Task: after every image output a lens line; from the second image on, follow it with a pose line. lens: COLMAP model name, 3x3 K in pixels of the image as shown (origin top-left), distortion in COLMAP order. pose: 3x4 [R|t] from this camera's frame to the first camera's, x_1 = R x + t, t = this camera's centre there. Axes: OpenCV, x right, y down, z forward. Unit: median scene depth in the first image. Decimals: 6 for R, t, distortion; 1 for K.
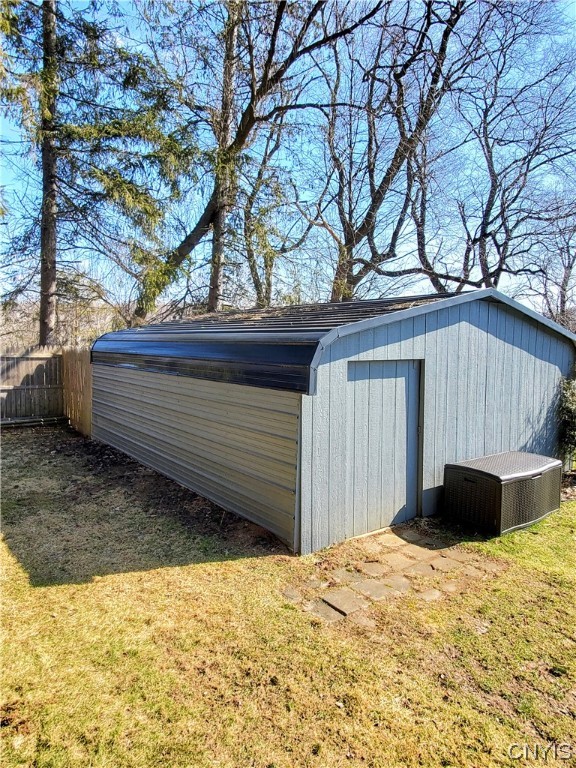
lens RADIAL K [[446.0, 0, 284.2], [0, 446.0, 373.5], [0, 0, 1]] dist [0.000222, -0.000860]
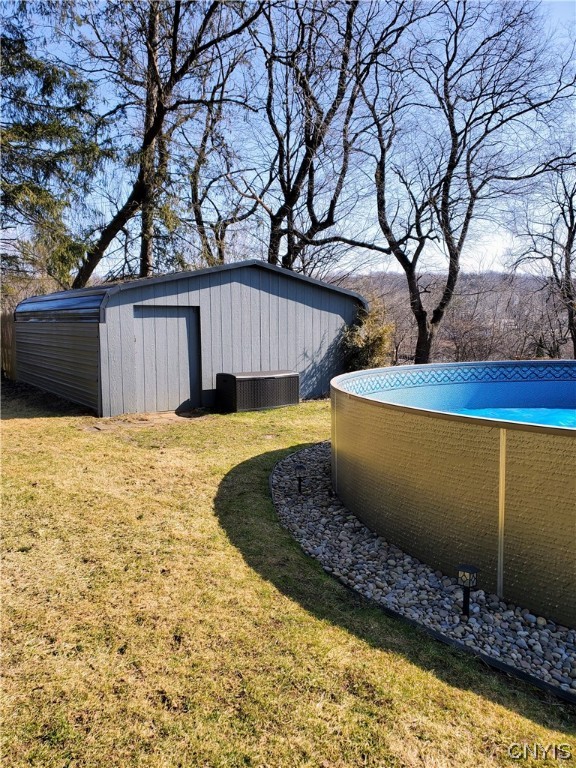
lens RADIAL K [[541.8, 0, 287.1], [0, 541.8, 362.9], [0, 0, 1]] dist [0.037615, 0.000937]
pose [[0.999387, -0.013529, -0.032304, 0.288142], [0.013753, 0.999883, 0.006709, 0.067475], [0.032209, -0.007150, 0.999456, -0.382683]]
